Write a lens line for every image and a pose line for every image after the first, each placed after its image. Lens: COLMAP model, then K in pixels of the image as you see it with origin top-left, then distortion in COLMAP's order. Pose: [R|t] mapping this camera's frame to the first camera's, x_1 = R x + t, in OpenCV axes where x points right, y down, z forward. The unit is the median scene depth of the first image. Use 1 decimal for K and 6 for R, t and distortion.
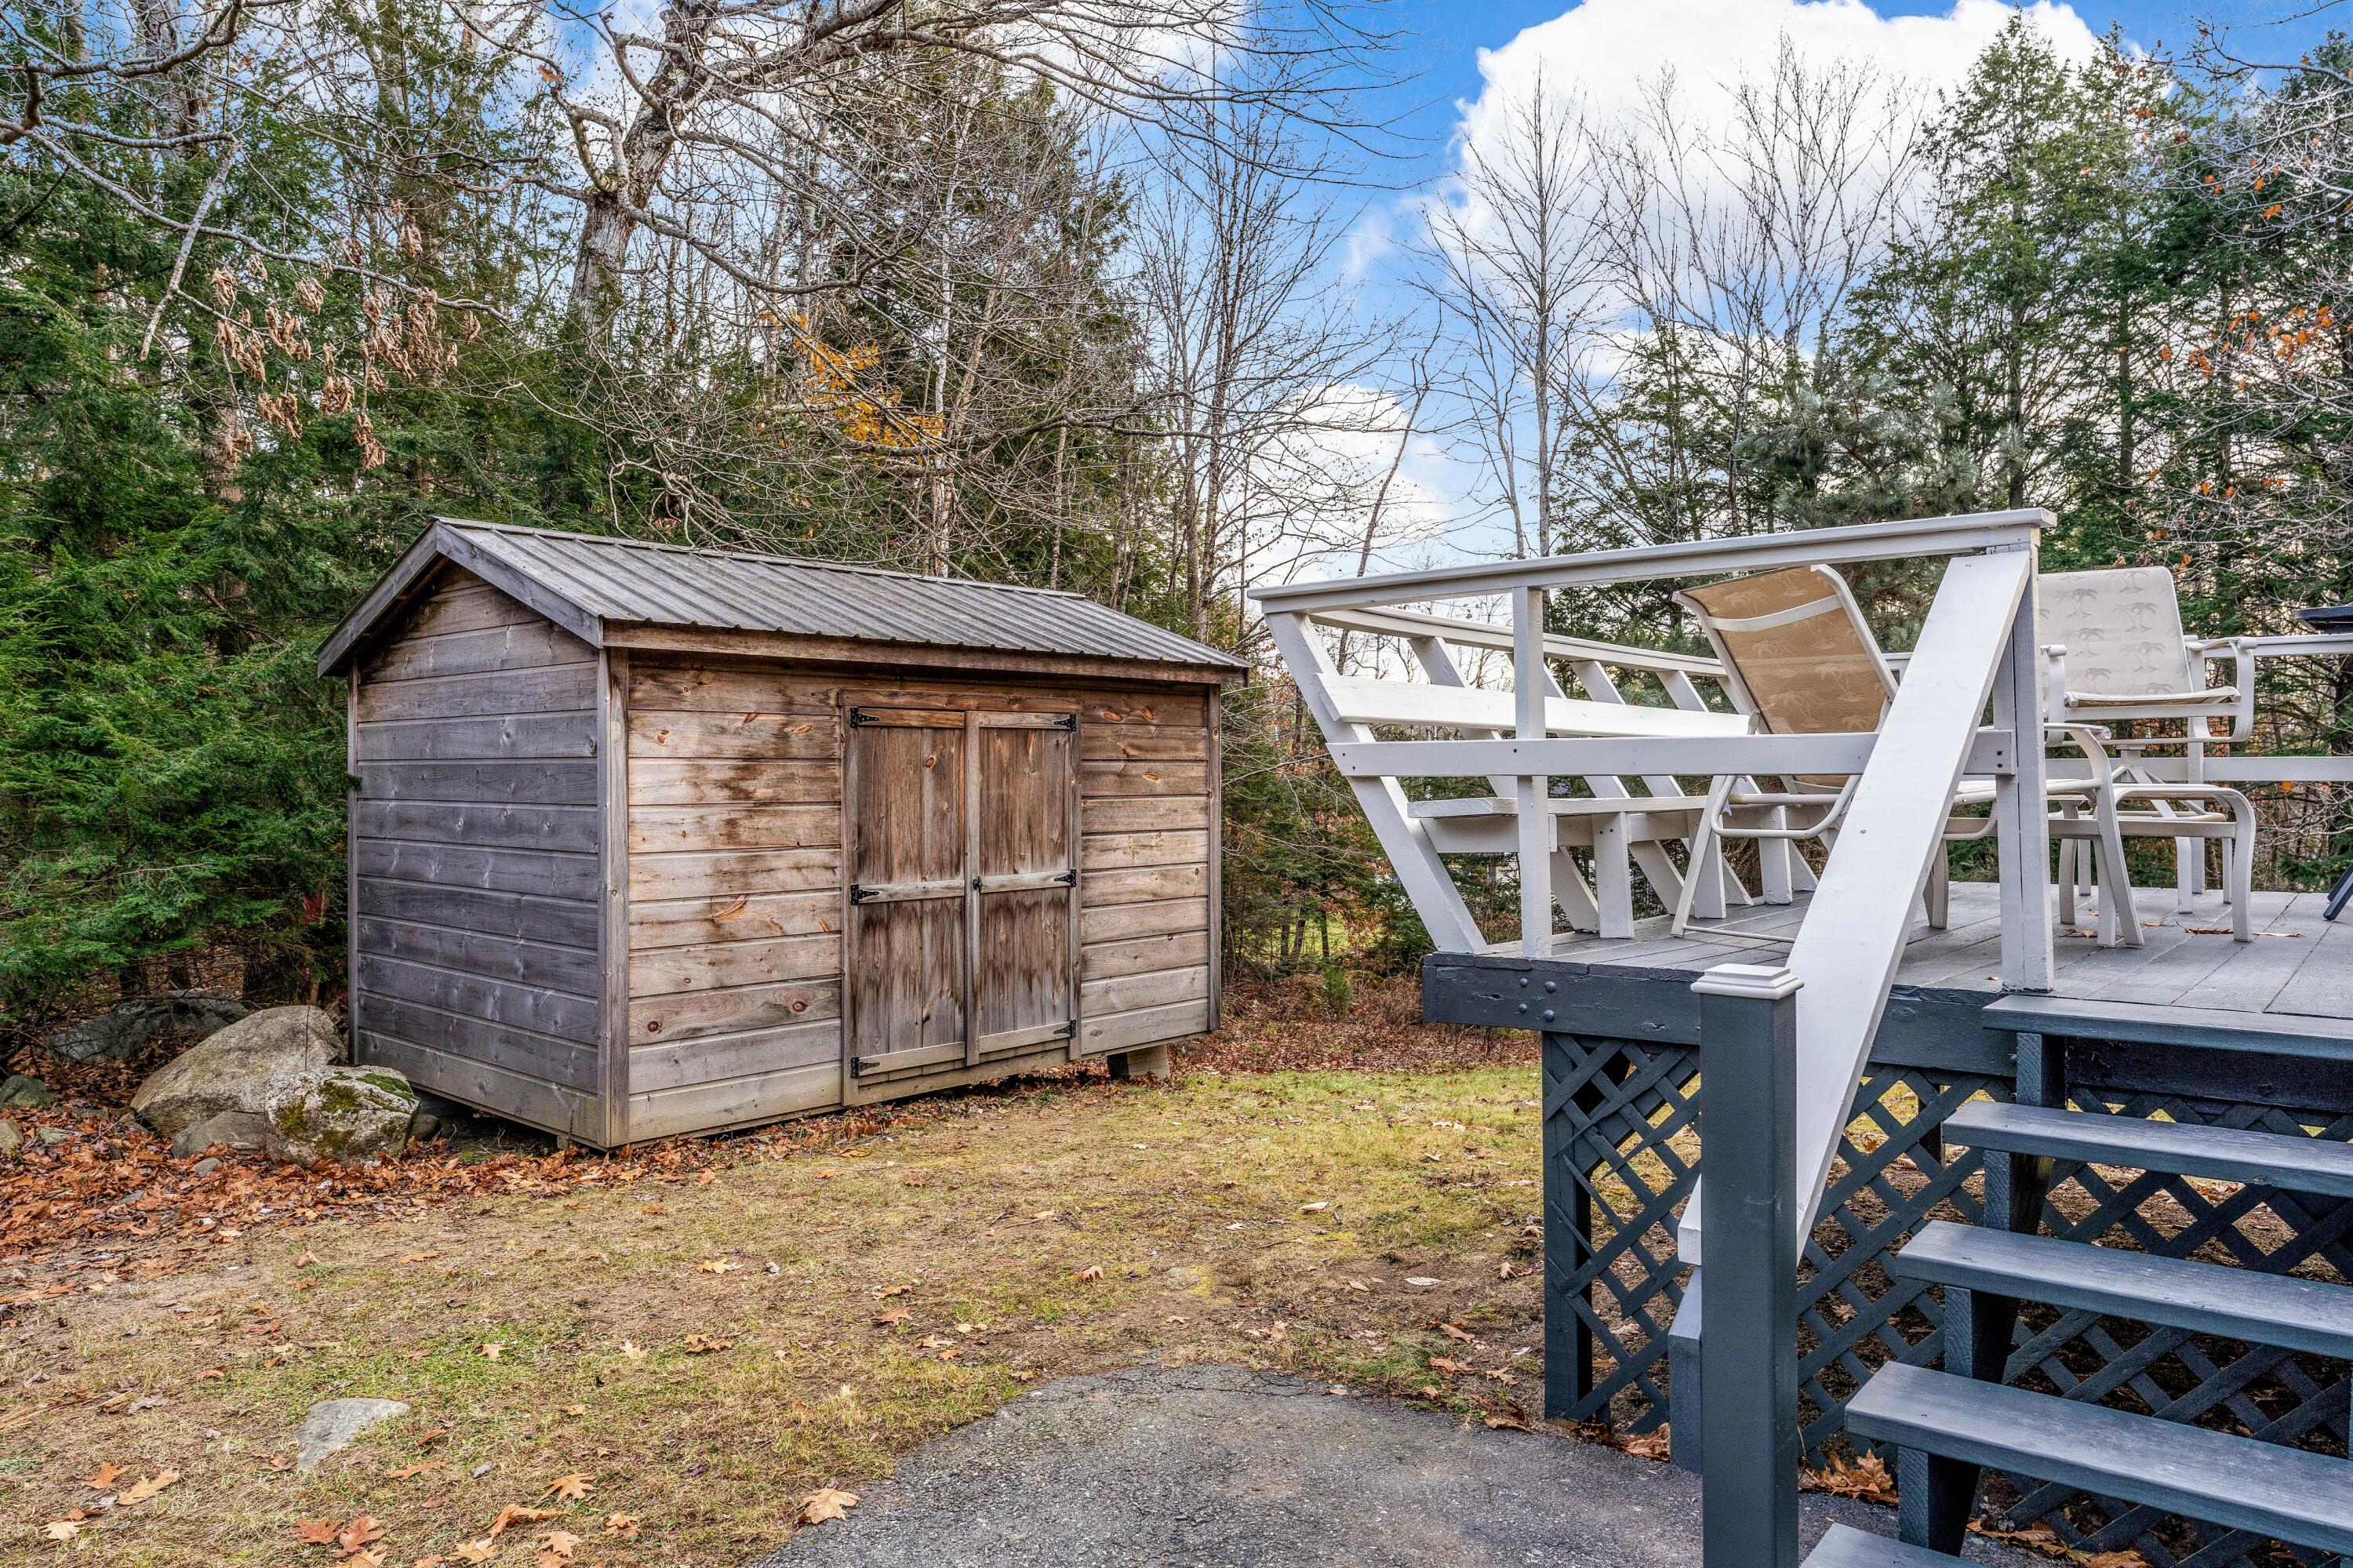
lens RADIAL K [[1561.6, 0, 1176.5], [0, 1561.6, 784.0], [0, 0, 1]] dist [-0.007236, -0.001555]
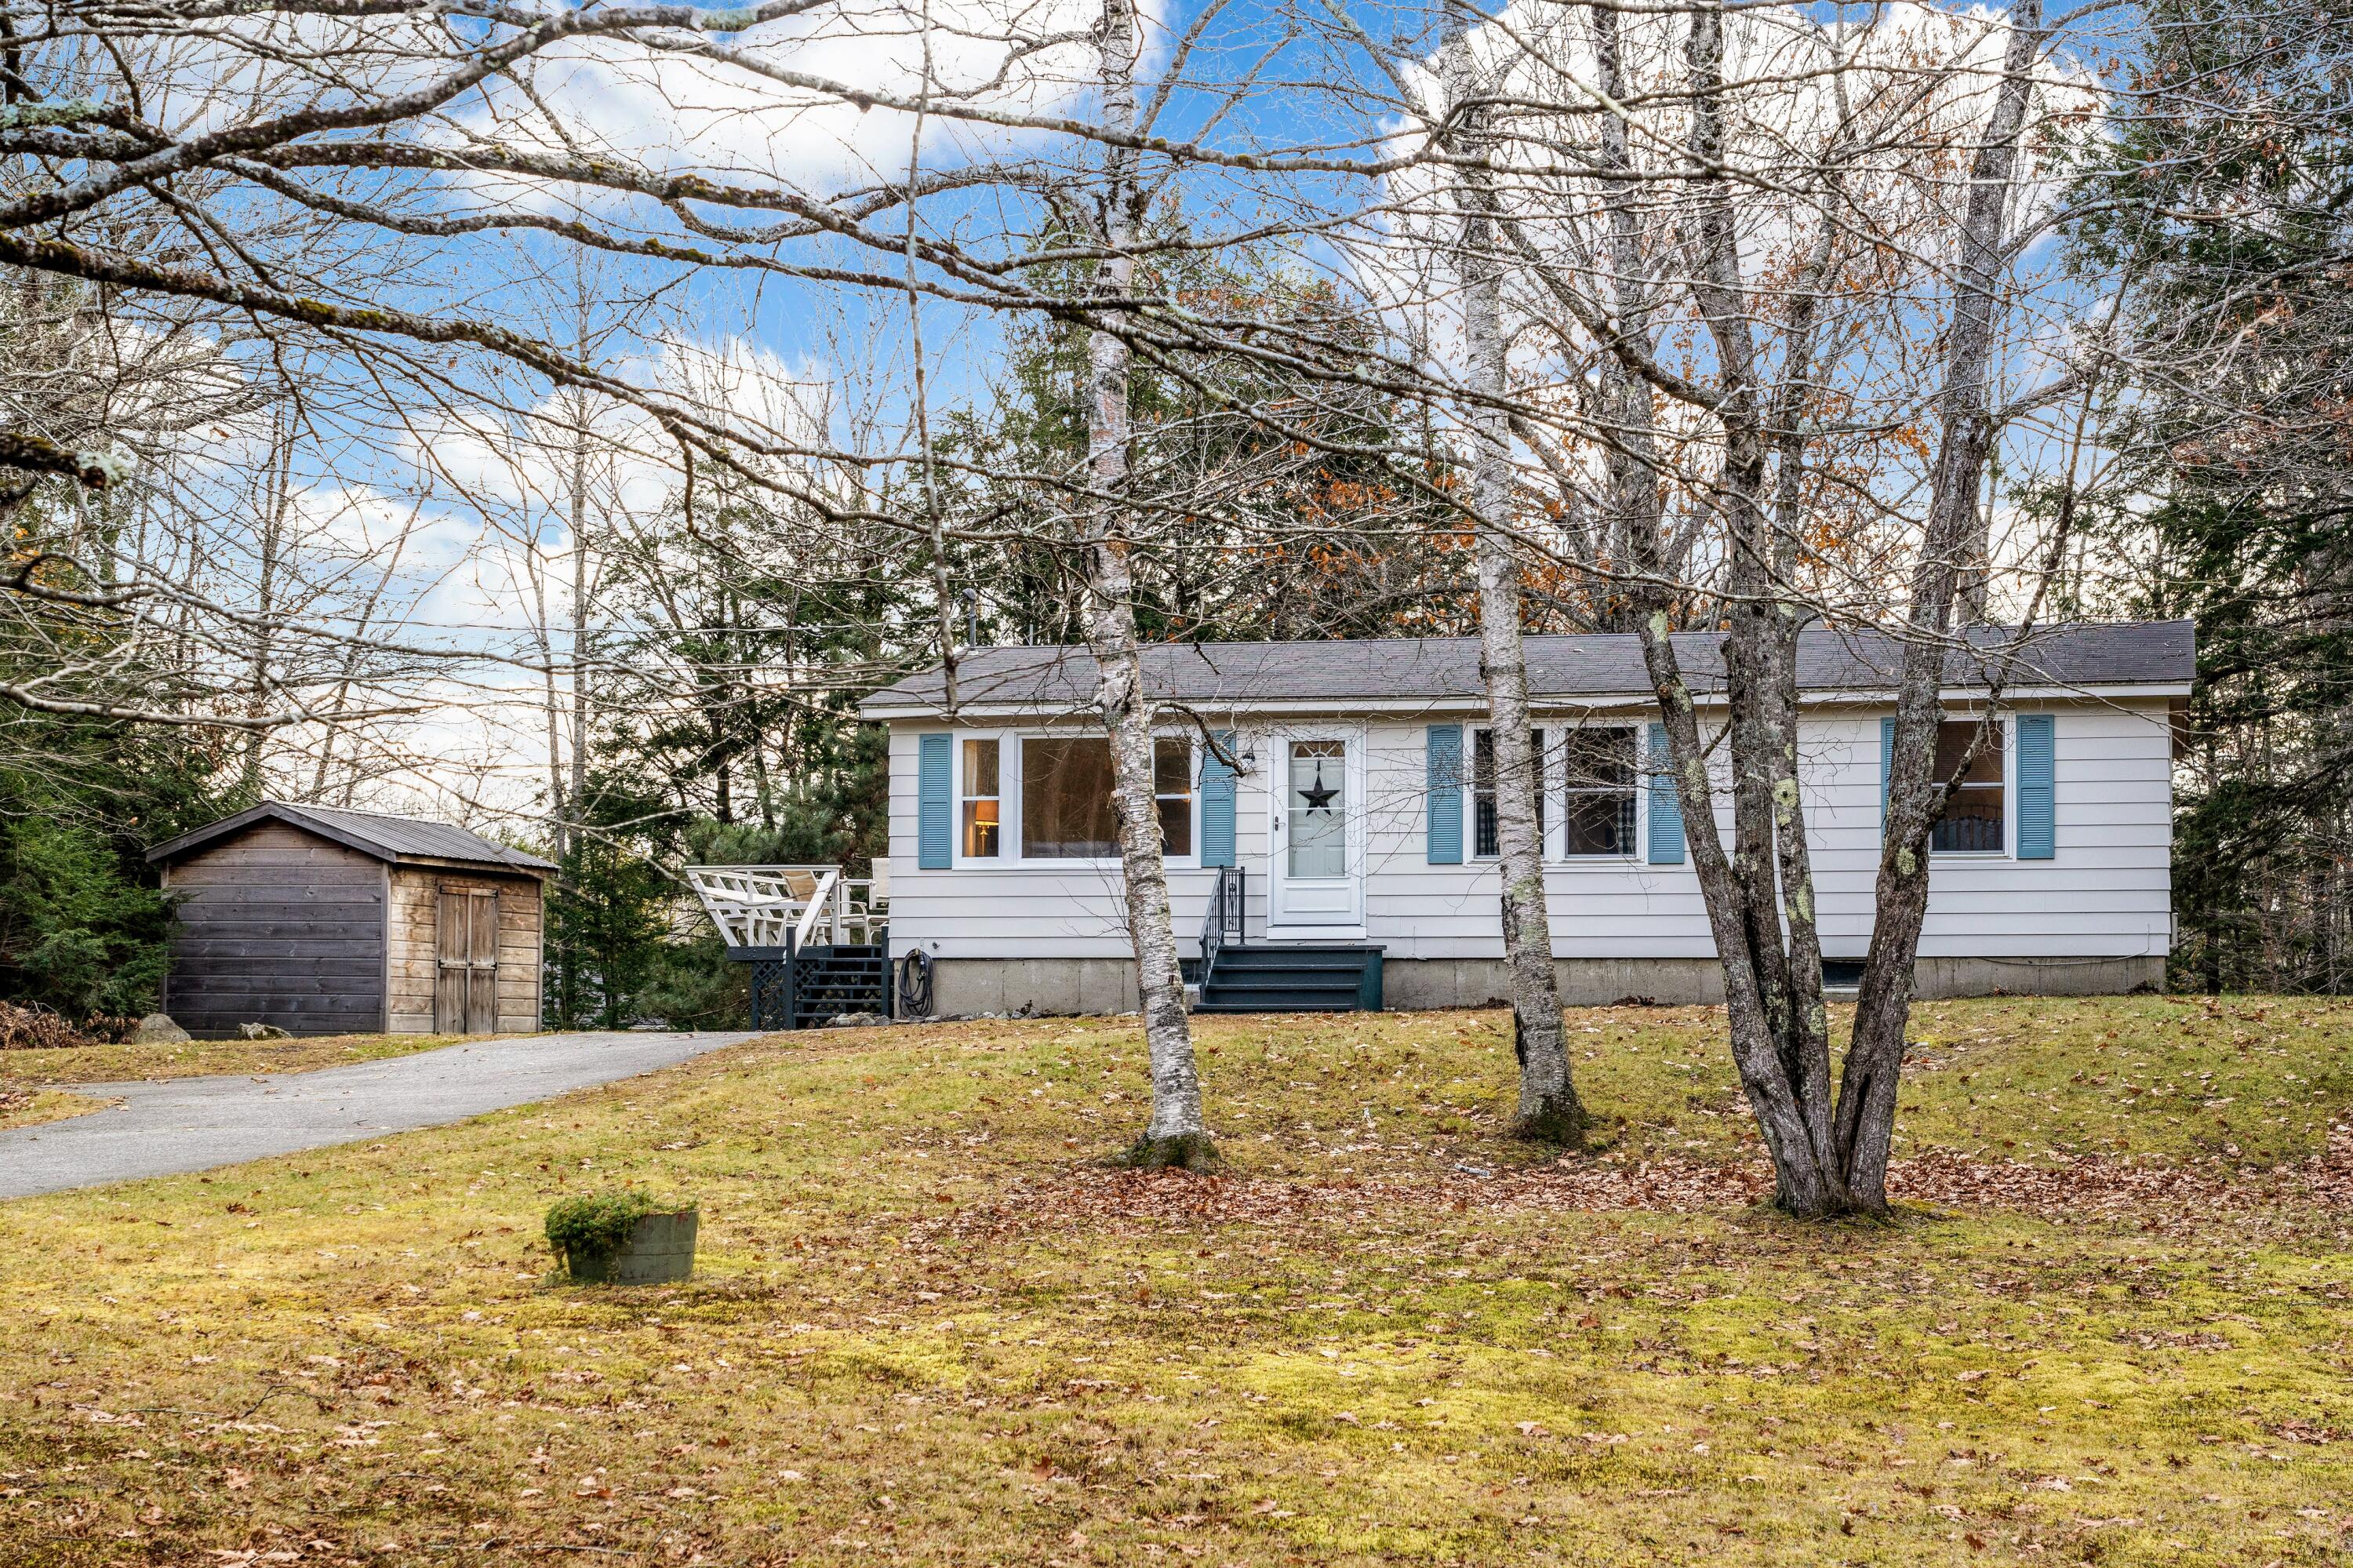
lens RADIAL K [[3920.0, 0, 1175.5], [0, 3920.0, 968.4], [0, 0, 1]] dist [0.030937, 0.011423]
pose [[0.903858, 0.020357, 0.427347, -1.464331], [-0.010110, 0.999605, -0.026234, 0.187668], [-0.427712, 0.019391, 0.903707, -4.098786]]
